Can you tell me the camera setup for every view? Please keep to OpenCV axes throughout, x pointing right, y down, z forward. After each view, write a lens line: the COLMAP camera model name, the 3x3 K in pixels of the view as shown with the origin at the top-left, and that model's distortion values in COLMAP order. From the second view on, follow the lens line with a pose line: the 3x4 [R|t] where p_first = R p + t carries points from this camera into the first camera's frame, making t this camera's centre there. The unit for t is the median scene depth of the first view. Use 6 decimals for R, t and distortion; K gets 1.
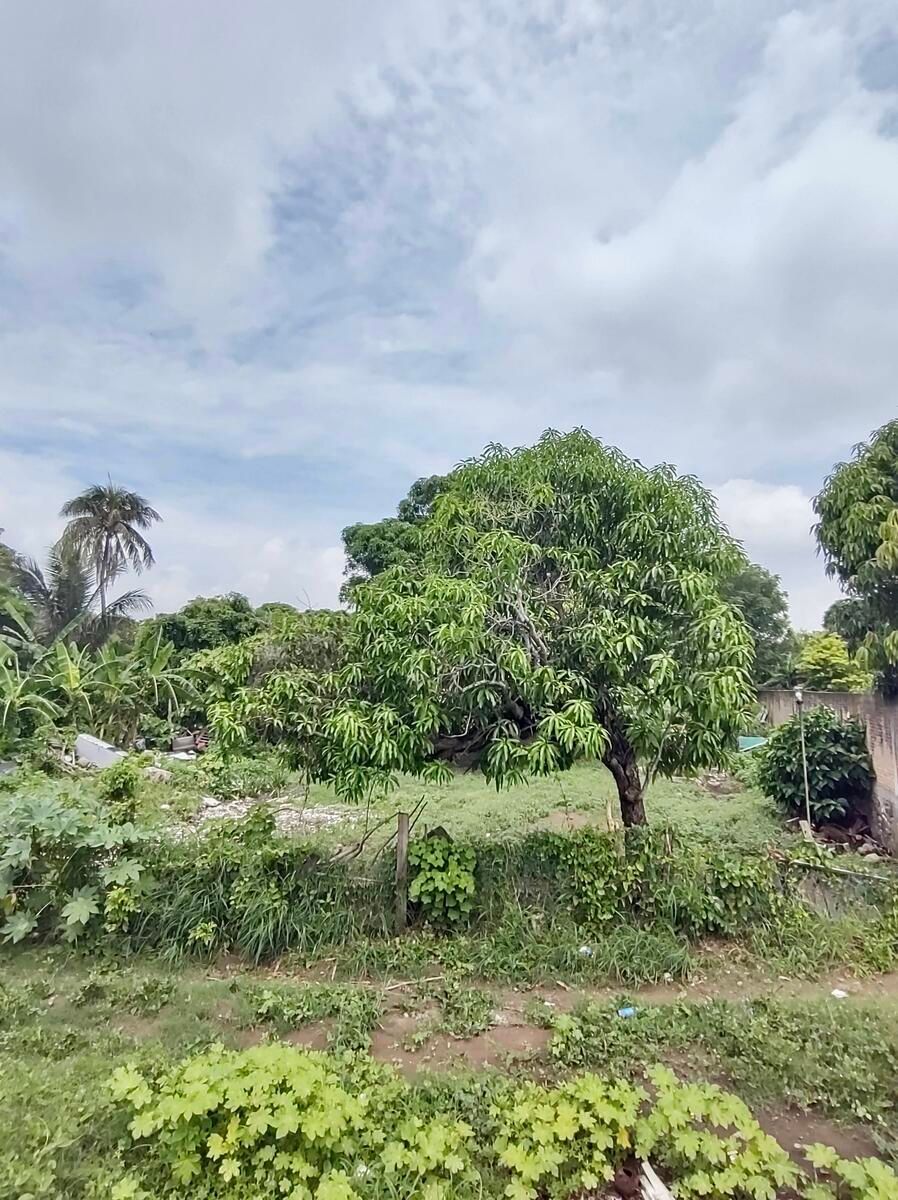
lens RADIAL K [[614.1, 0, 479.3], [0, 614.1, 604.9], [0, 0, 1]] dist [0.000547, 0.001394]
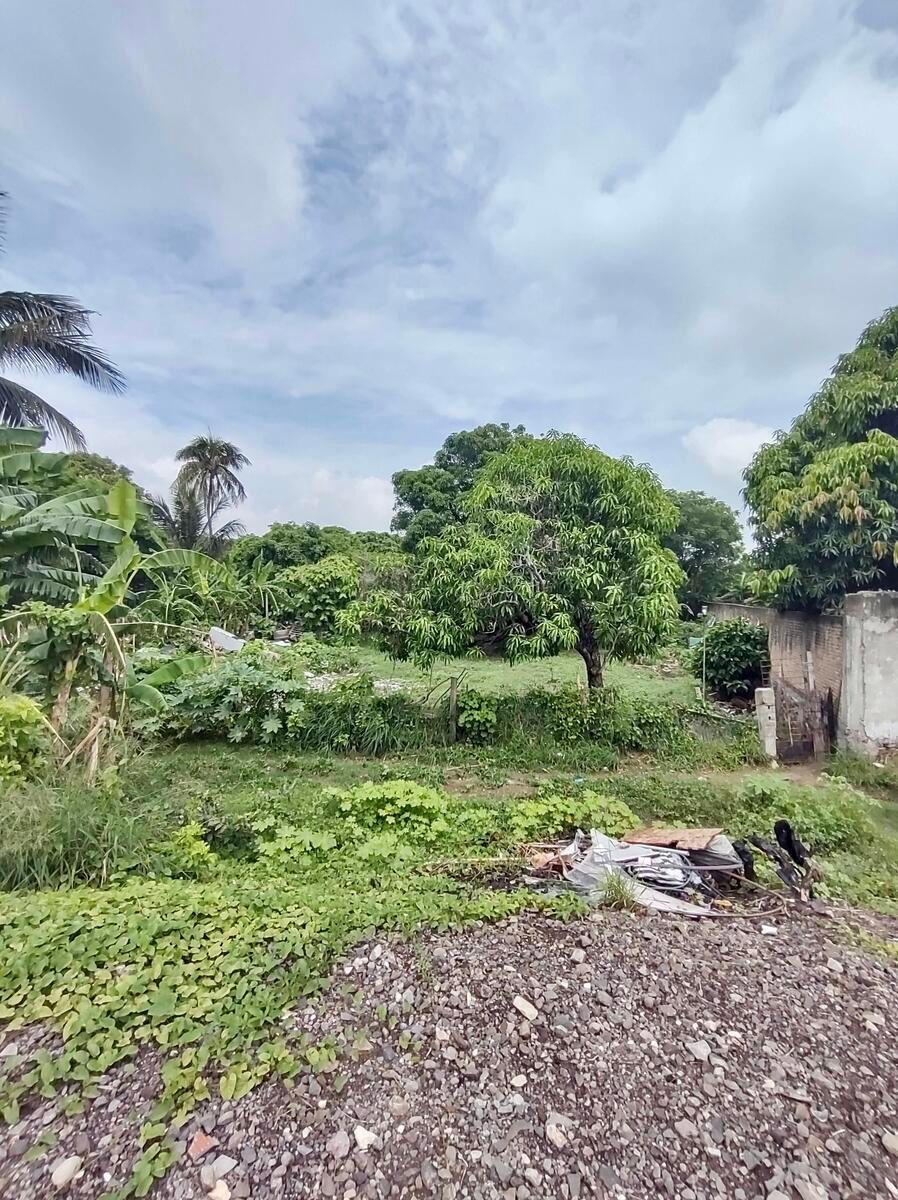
lens RADIAL K [[968.4, 0, 449.0], [0, 968.4, 600.0], [0, 0, 1]] dist [-0.001151, 0.001252]
pose [[0.999739, 0.017825, -0.014318, -0.099419], [-0.015096, 0.984960, 0.172122, -0.305290], [0.017170, -0.171861, 0.984971, -1.481491]]
